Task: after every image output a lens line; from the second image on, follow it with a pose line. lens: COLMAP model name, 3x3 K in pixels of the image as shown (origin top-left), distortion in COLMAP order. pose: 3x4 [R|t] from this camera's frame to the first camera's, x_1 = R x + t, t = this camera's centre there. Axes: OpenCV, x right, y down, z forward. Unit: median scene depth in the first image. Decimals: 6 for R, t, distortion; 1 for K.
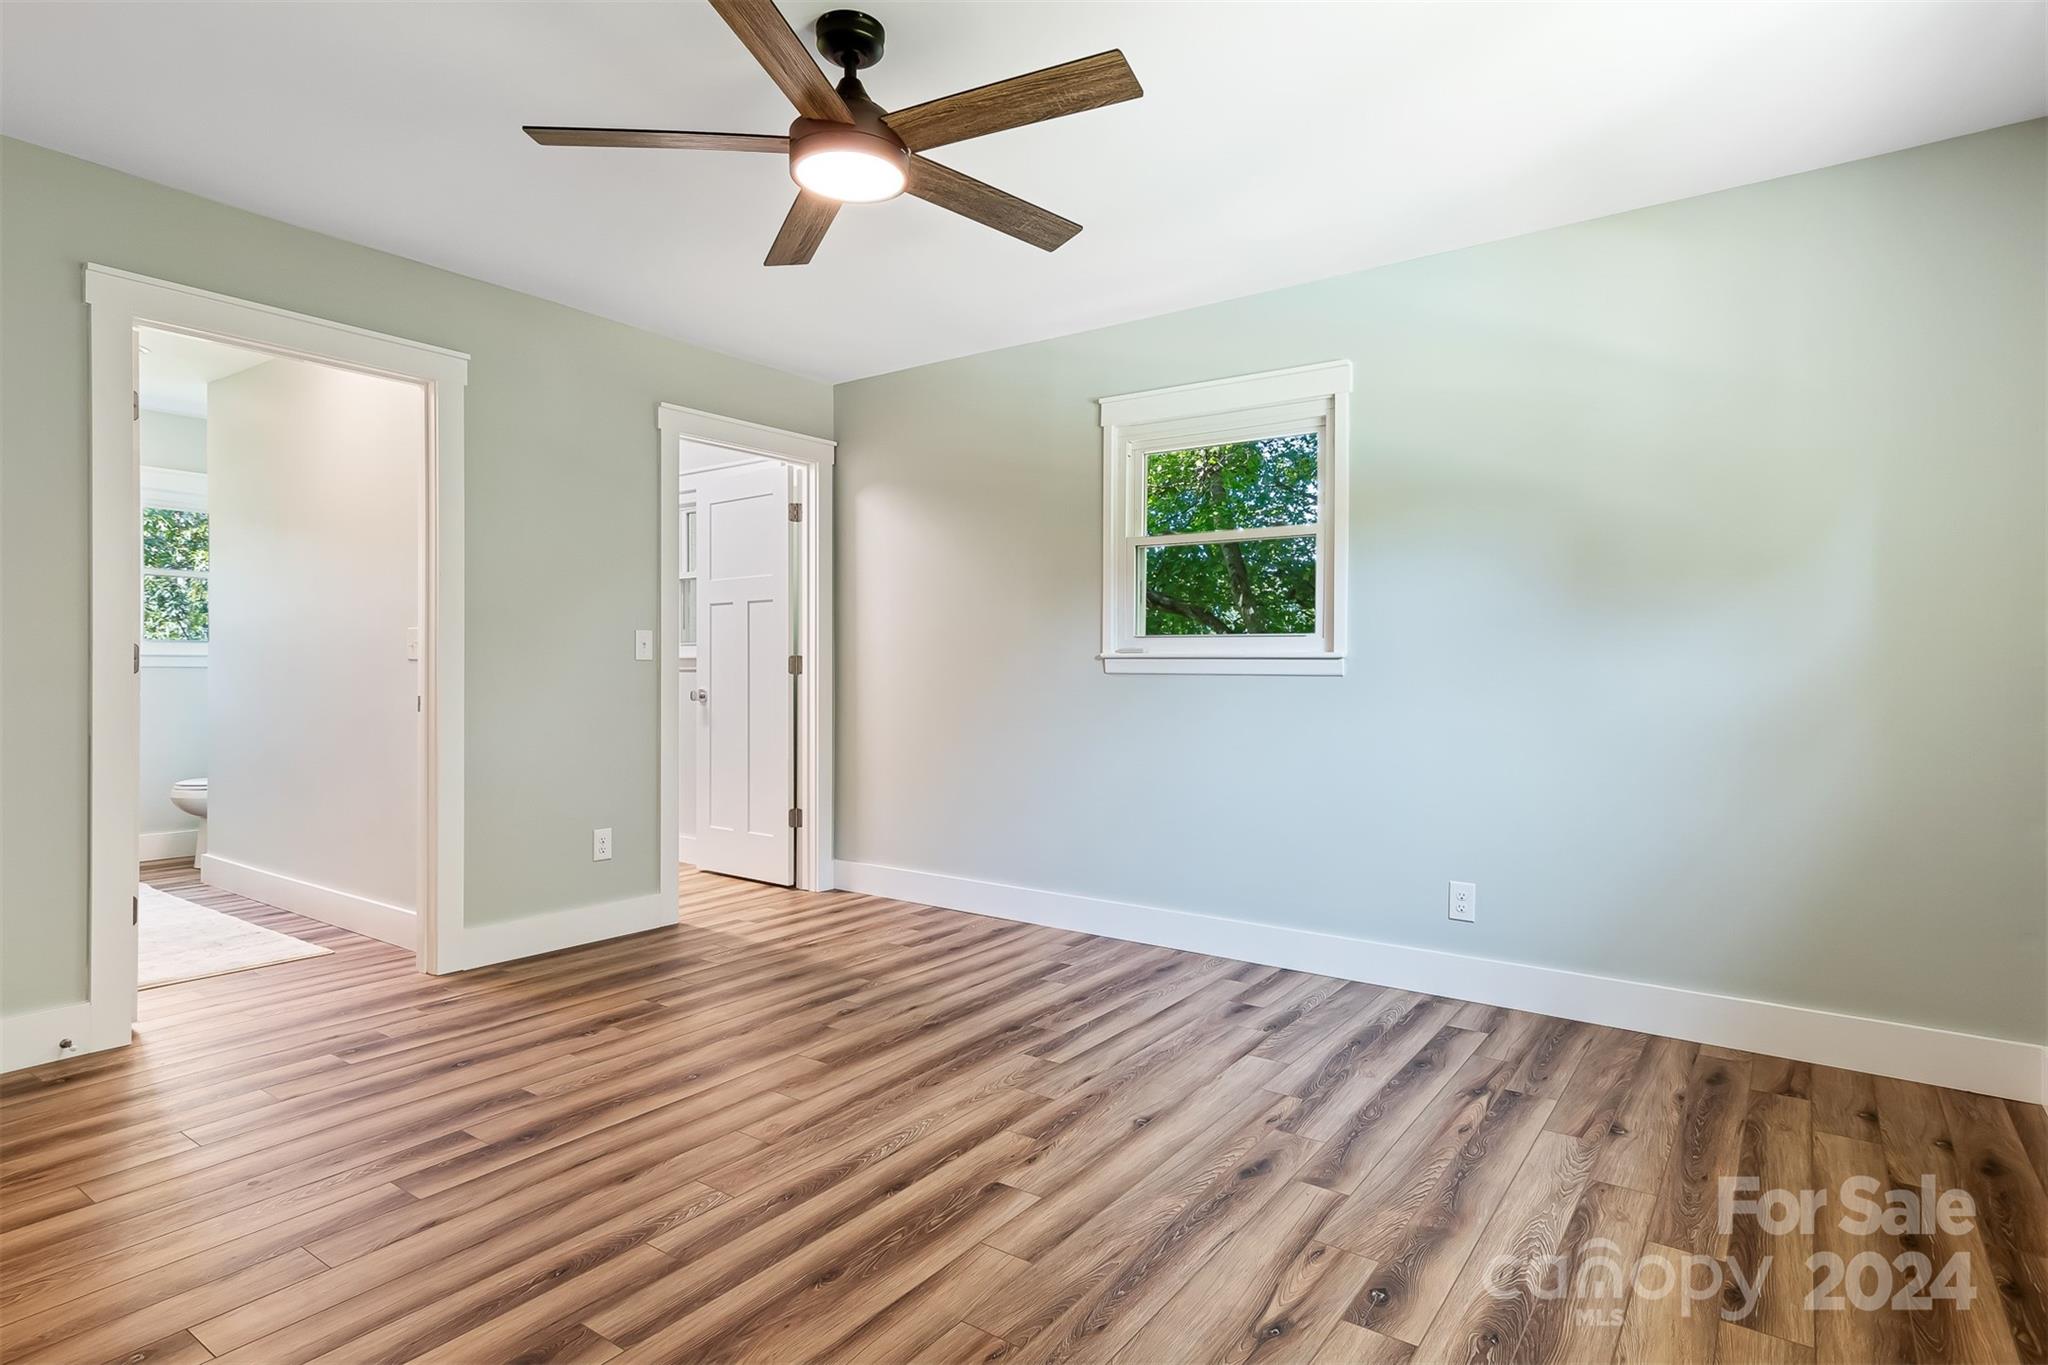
lens RADIAL K [[1089.9, 0, 1024.2], [0, 1089.9, 684.5], [0, 0, 1]] dist [0.011426, -0.000137]
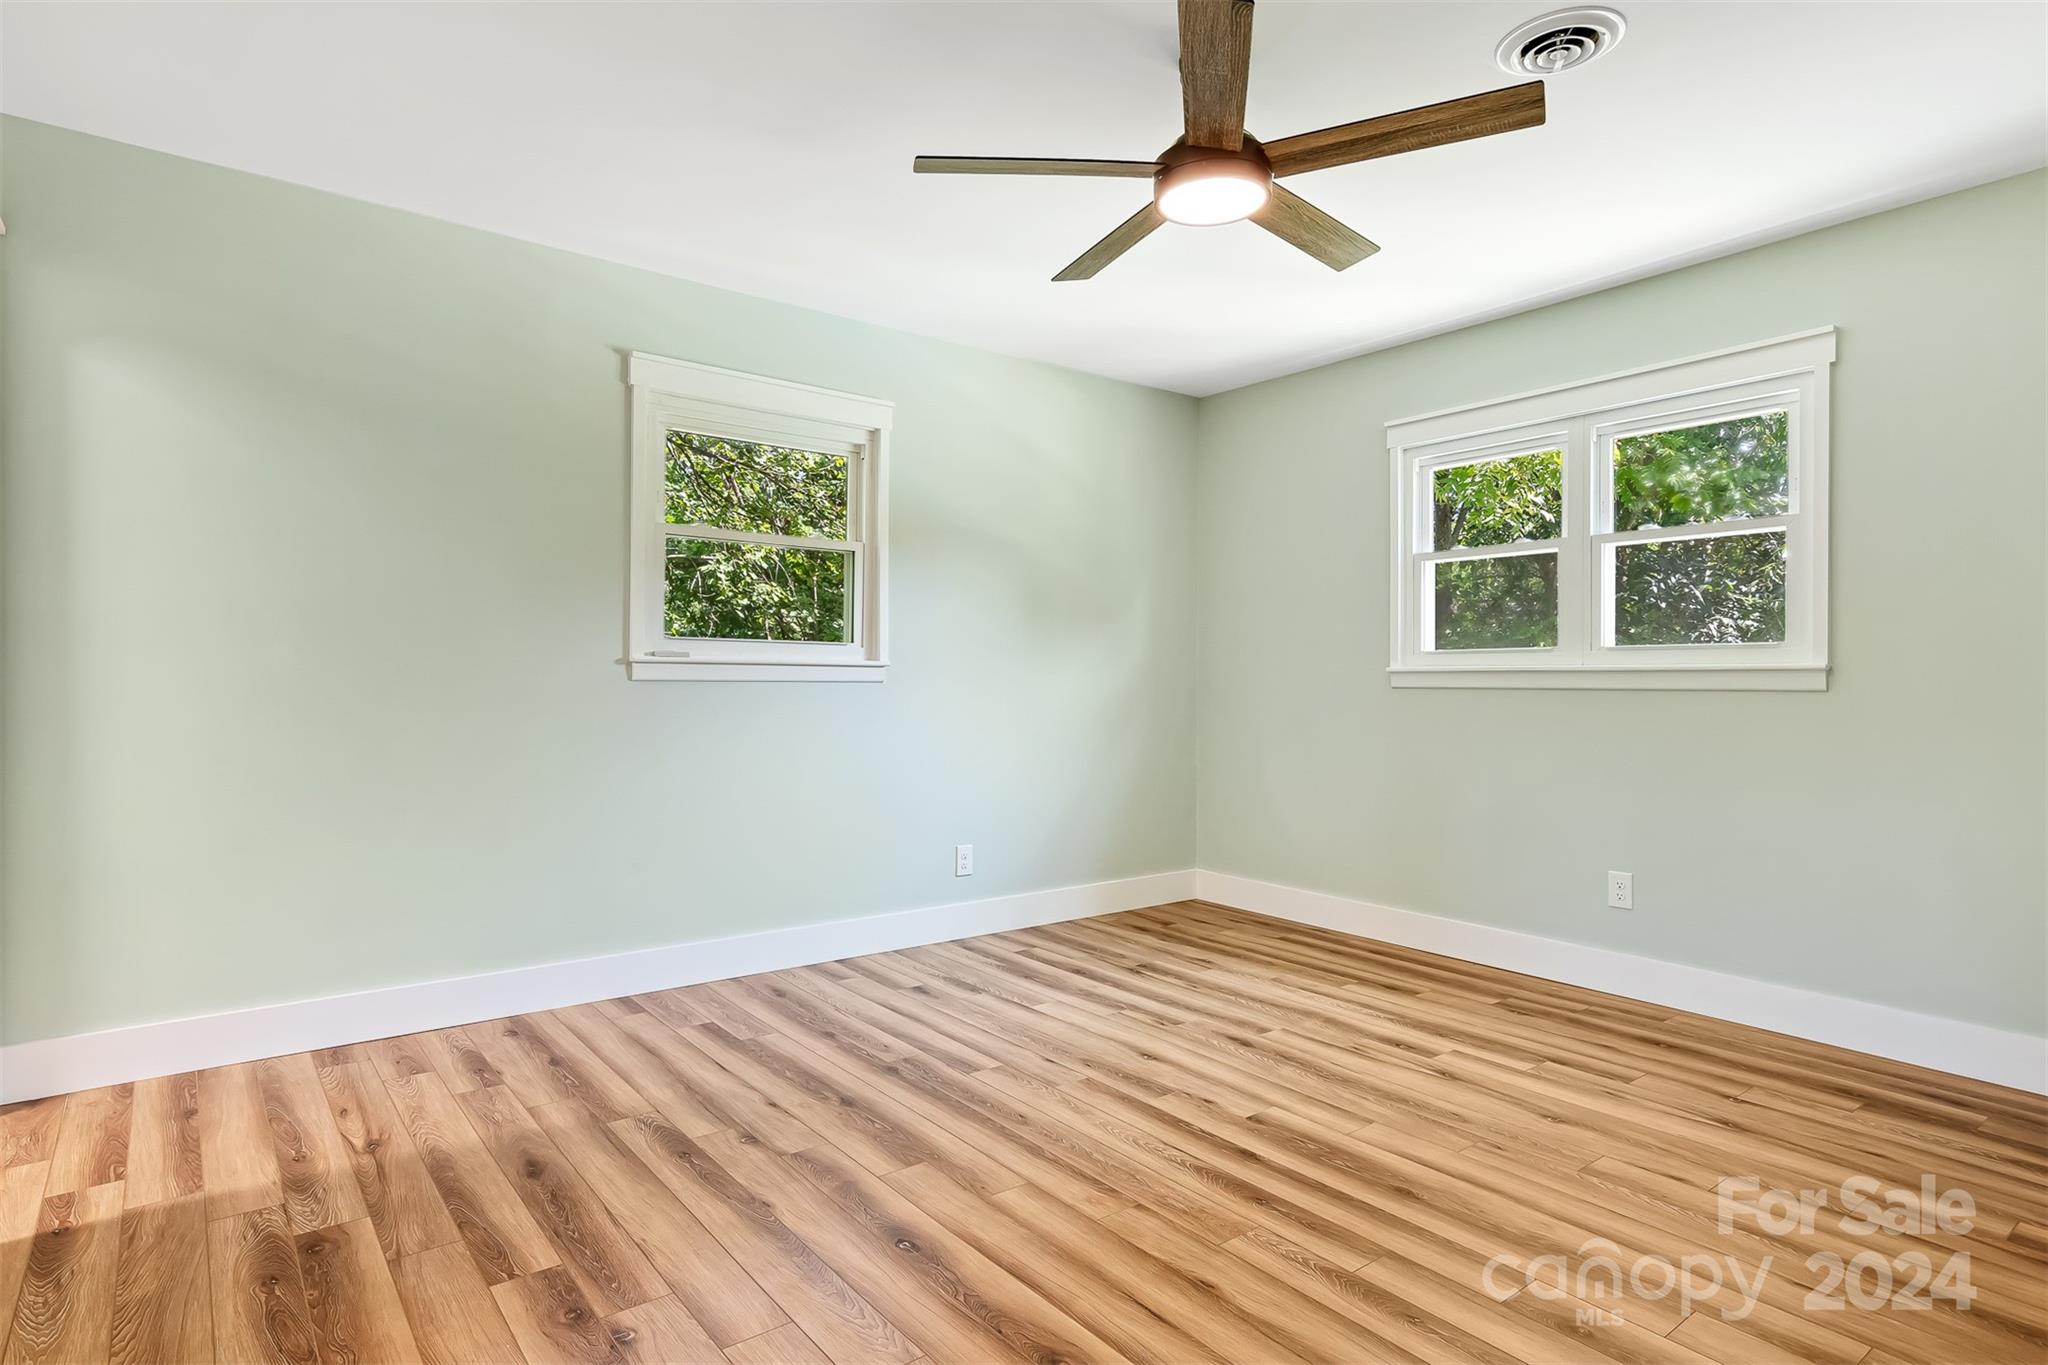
lens RADIAL K [[1089.9, 0, 1025.6], [0, 1089.9, 673.8], [0, 0, 1]] dist [0.011426, -0.000137]
pose [[0.274988, -0.000420, 0.961448, -0.897603], [0.008343, 0.999963, -0.001949, -0.015007], [-0.961411, 0.008557, 0.274981, 0.663987]]
